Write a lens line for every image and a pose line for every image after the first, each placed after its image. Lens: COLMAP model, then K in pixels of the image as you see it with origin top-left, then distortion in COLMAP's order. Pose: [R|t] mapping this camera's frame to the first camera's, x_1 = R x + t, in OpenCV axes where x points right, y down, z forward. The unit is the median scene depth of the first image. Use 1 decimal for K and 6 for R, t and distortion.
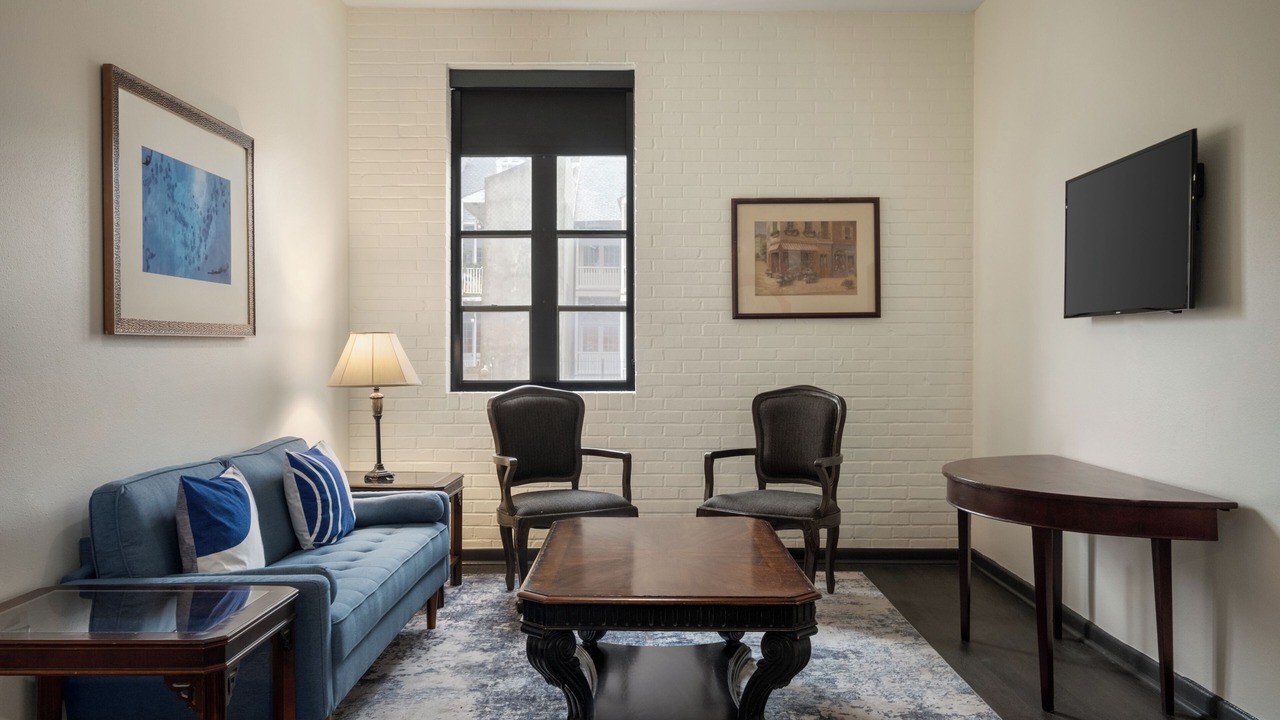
lens RADIAL K [[1020.5, 0, 631.3], [0, 1020.5, 351.9], [0, 0, 1]] dist [-0.003598, -0.001693]
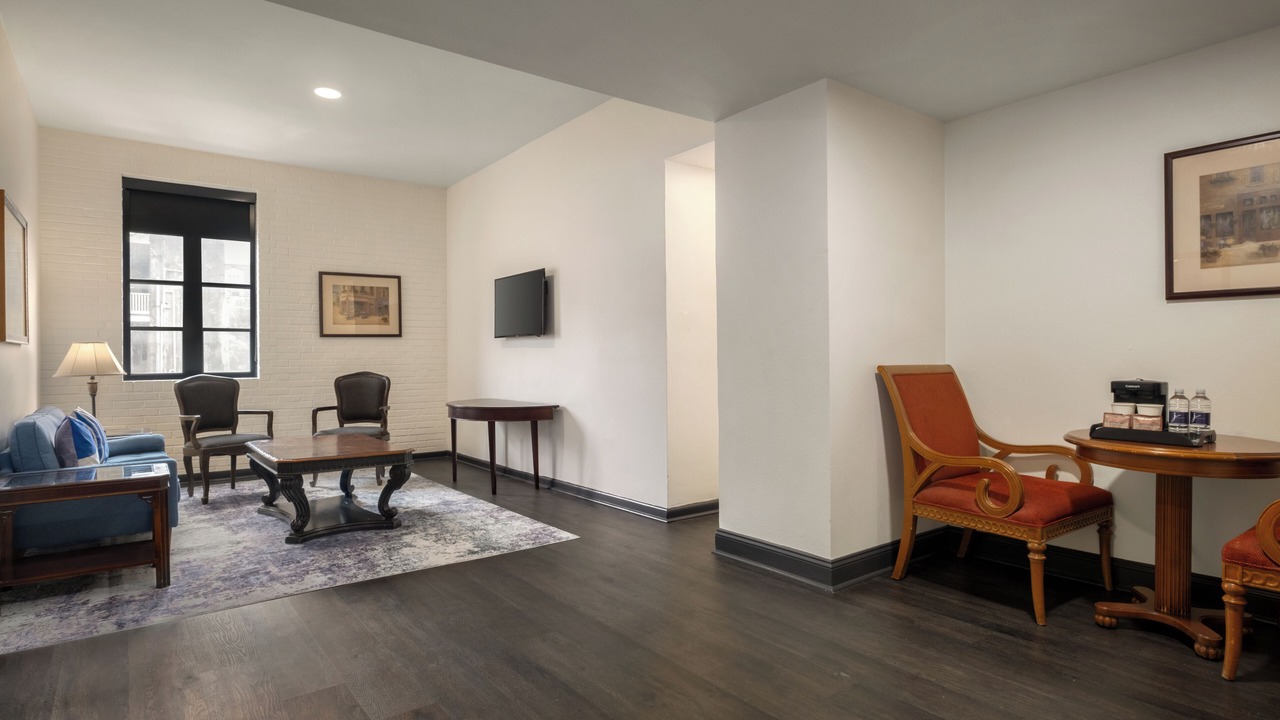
lens RADIAL K [[694.8, 0, 643.5], [0, 694.8, 359.0], [0, 0, 1]] dist [0.004932, 0.001388]
pose [[0.795569, -0.008799, 0.605799, -0.199452], [0.011383, 0.999935, -0.000424, 0.014585], [-0.605756, 0.007233, 0.795618, -0.351254]]
